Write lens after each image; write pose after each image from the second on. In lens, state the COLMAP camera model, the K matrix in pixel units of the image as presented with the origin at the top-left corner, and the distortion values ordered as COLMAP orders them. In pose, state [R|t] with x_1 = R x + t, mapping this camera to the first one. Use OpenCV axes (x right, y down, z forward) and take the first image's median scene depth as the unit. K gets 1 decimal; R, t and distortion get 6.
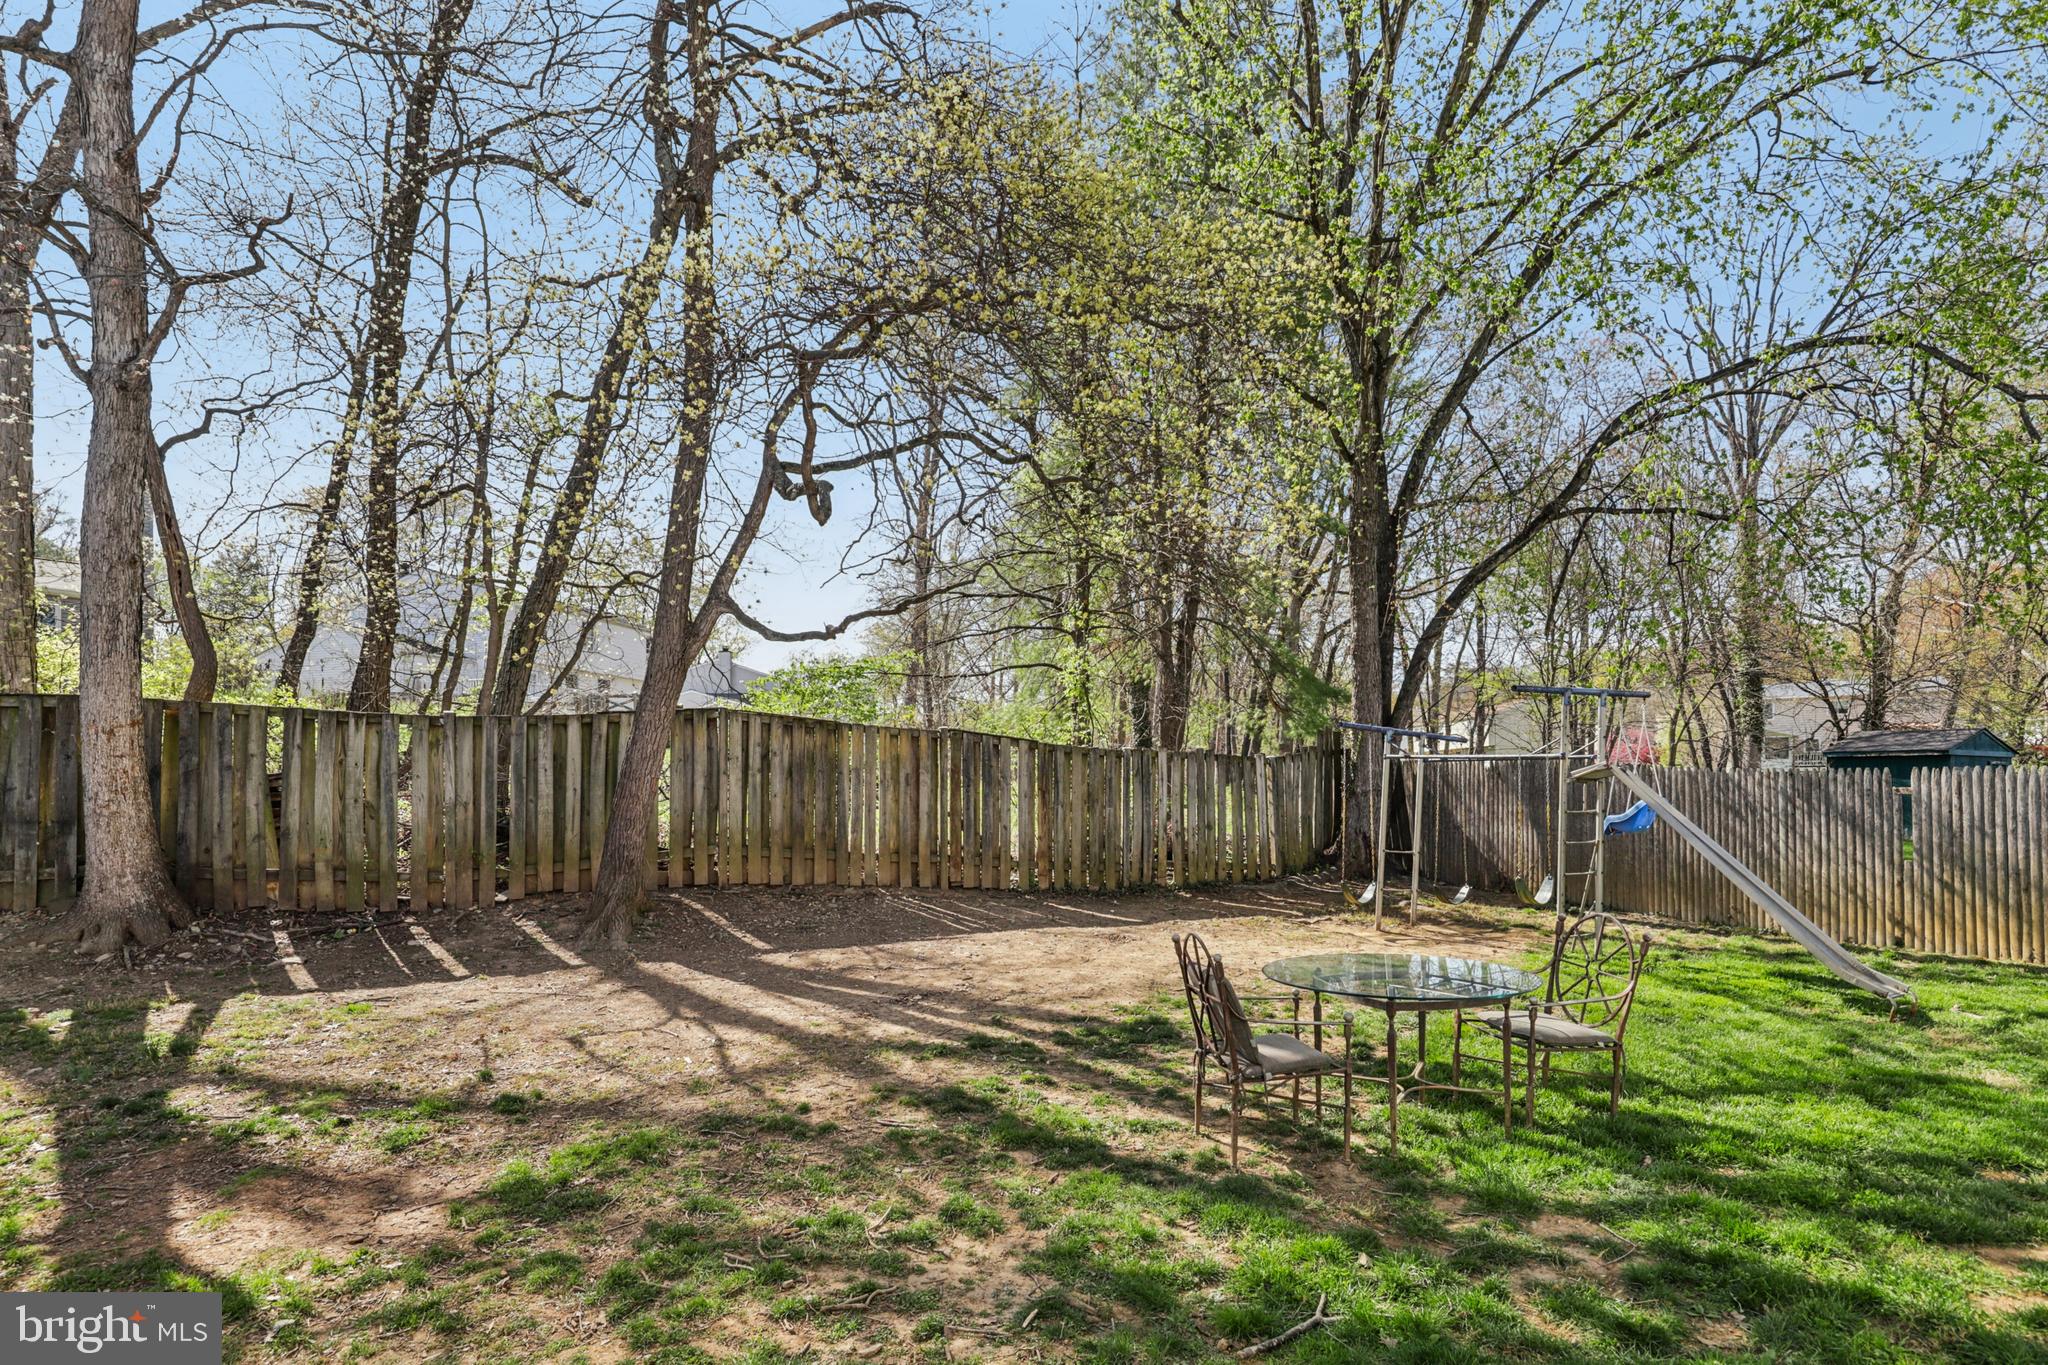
lens RADIAL K [[1096.9, 0, 973.9], [0, 1096.9, 785.1], [0, 0, 1]] dist [0.013406, -0.000025]
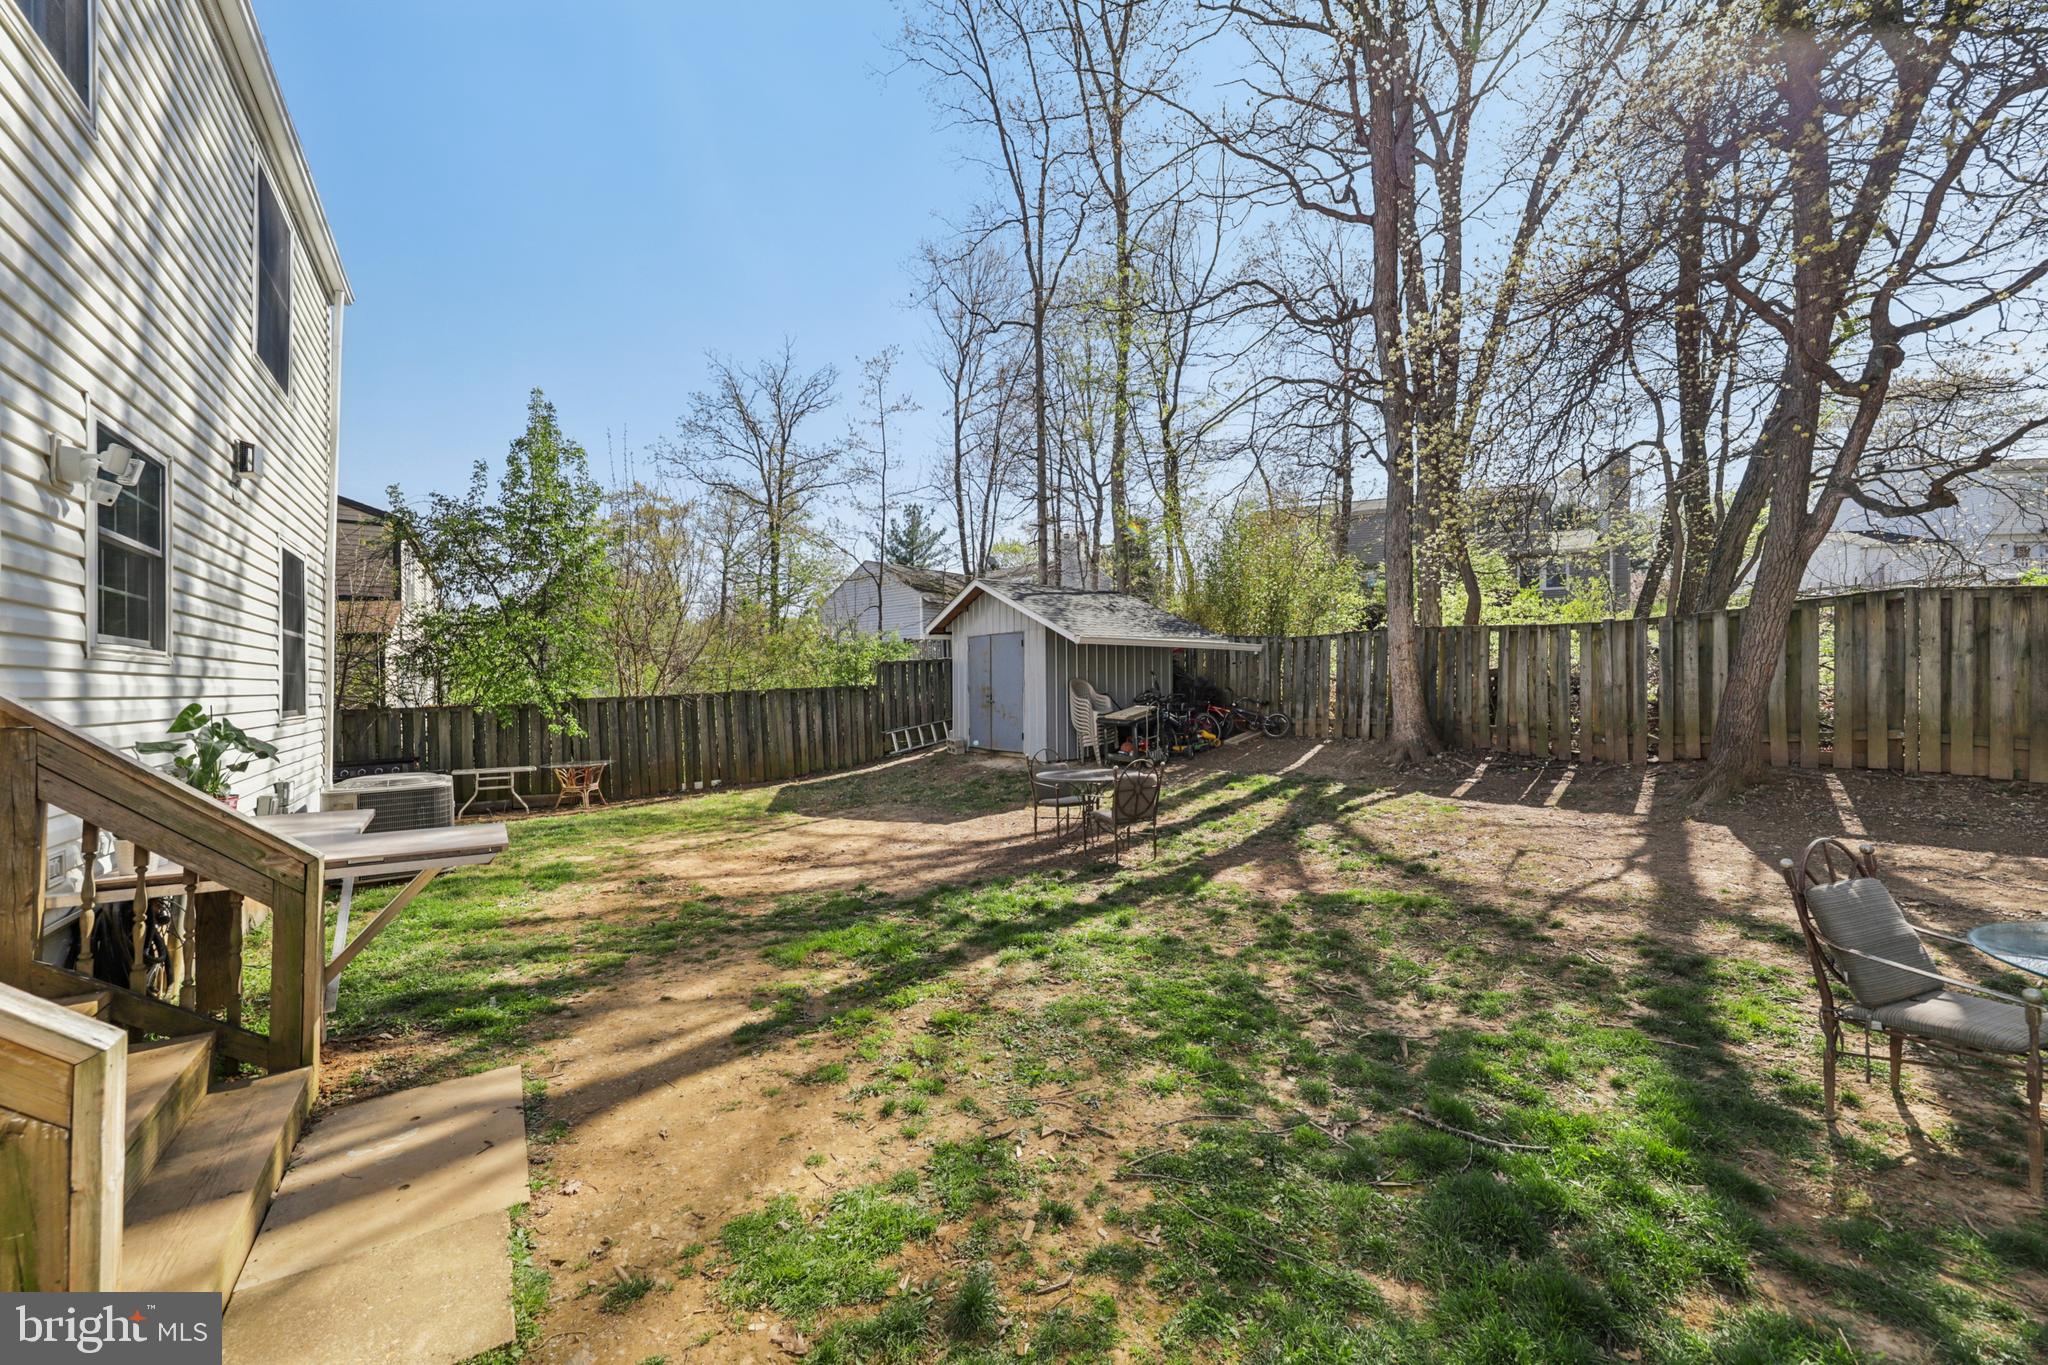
lens RADIAL K [[785.8, 0, 1019.6], [0, 785.8, 684.3], [0, 0, 1]] dist [-0.000354, -0.000046]
pose [[0.135423, 0.004148, -0.990779, 0.476390], [0.018980, 0.999797, 0.006780, -0.006639], [0.990606, -0.019723, 0.135316, 0.175906]]
